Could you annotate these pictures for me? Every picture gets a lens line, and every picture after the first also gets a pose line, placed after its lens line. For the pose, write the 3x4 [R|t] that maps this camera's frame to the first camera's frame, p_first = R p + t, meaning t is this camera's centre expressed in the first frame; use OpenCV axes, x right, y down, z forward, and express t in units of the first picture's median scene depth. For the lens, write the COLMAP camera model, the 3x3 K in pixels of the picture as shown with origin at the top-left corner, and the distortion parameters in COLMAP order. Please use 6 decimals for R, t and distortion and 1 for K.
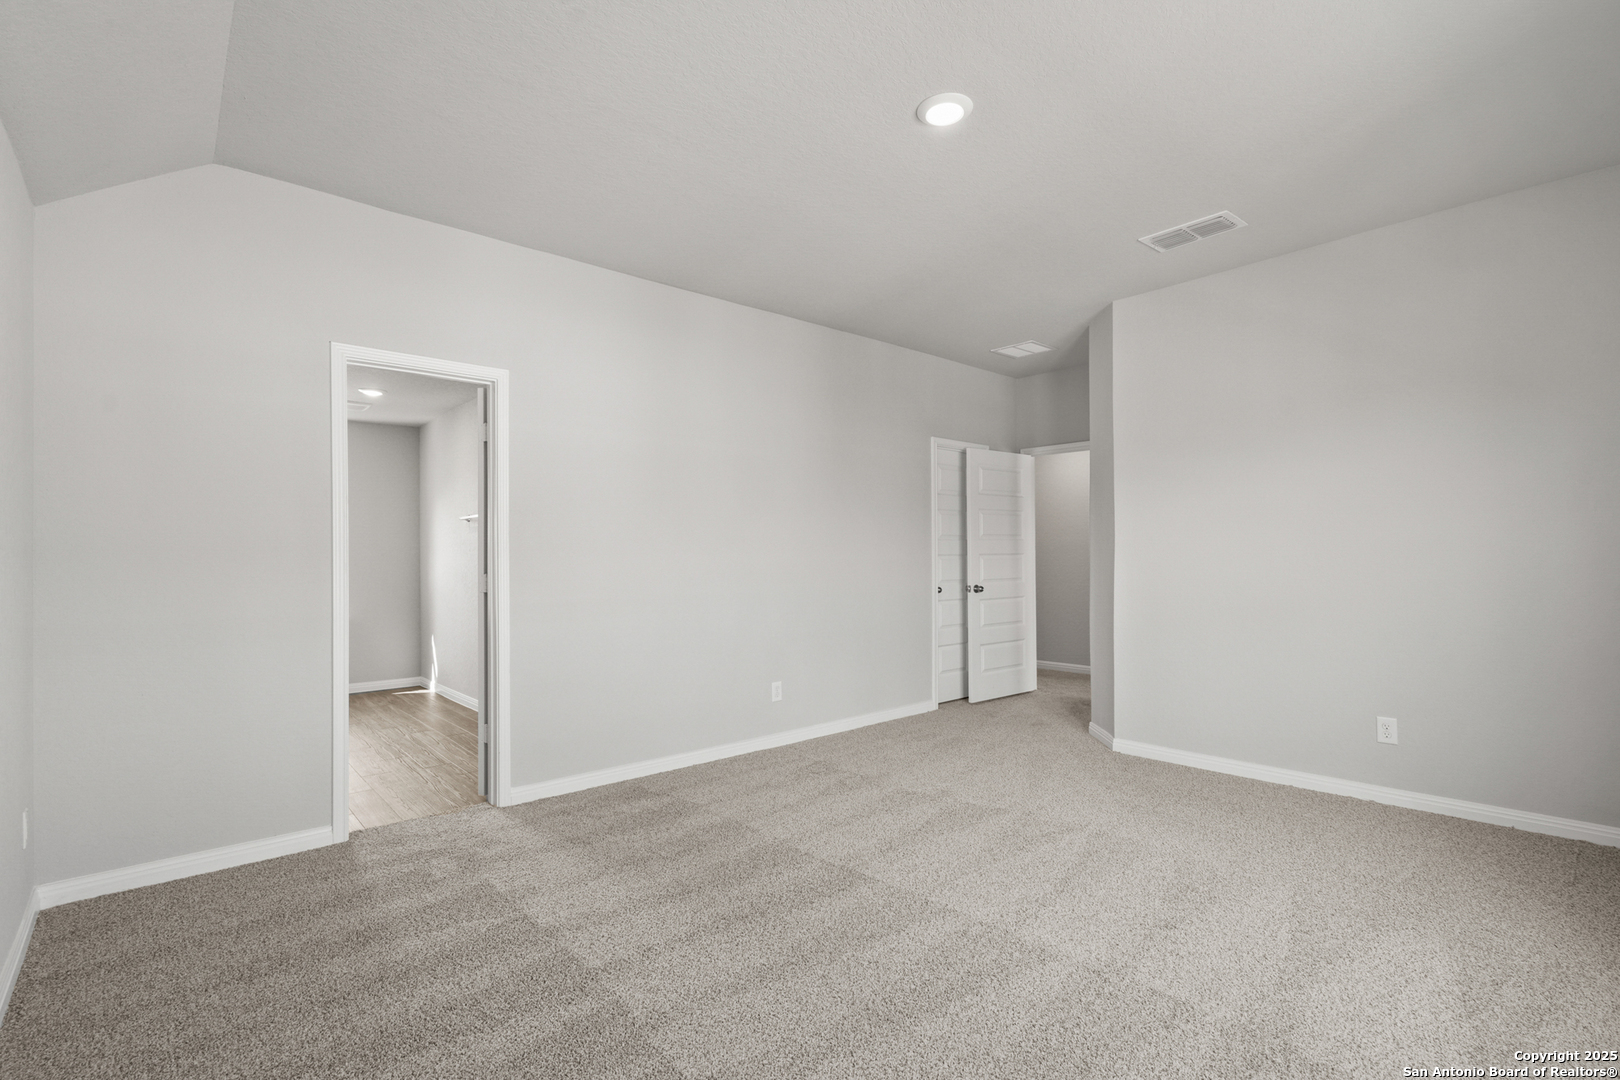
lens RADIAL K [[752.3, 0, 807.3], [0, 752.3, 550.6], [0, 0, 1]] dist [-0.004790, -0.000103]
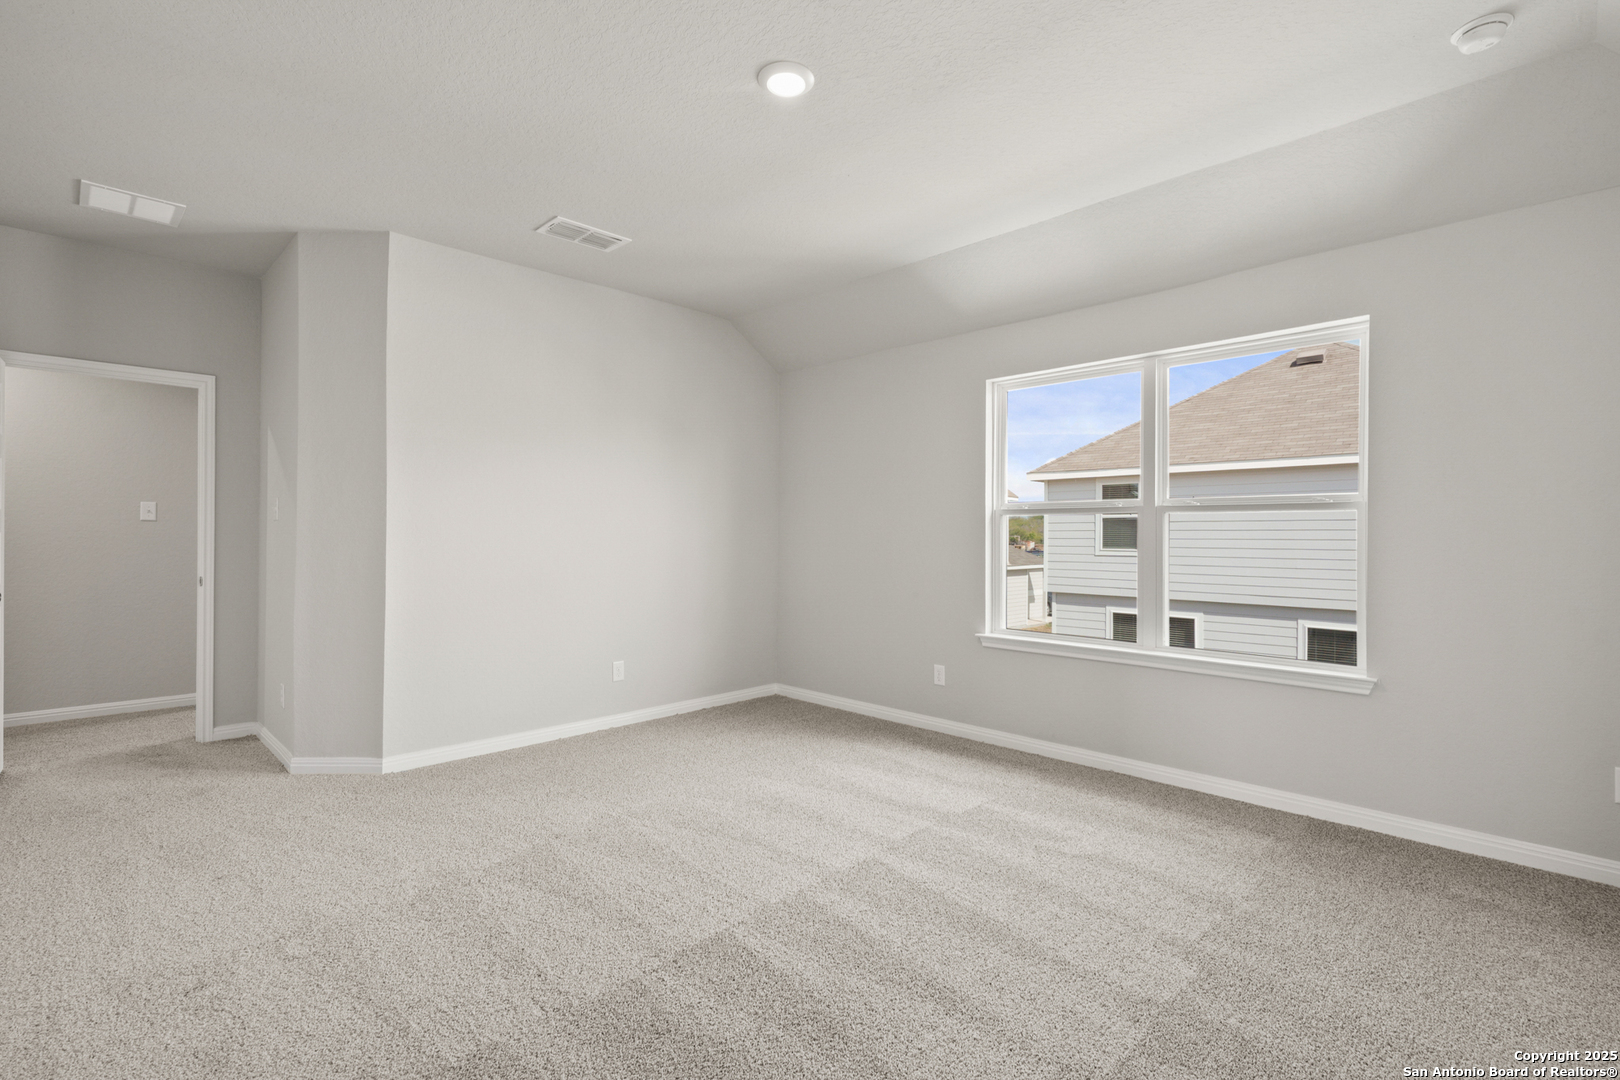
lens RADIAL K [[752.3, 0, 821.4], [0, 752.3, 538.5], [0, 0, 1]] dist [-0.004790, -0.000103]
pose [[-0.074326, 0.001212, 0.997233, -0.607120], [-0.012473, 0.999920, -0.002144, 0.004046], [-0.997156, -0.012597, -0.074305, 0.781003]]
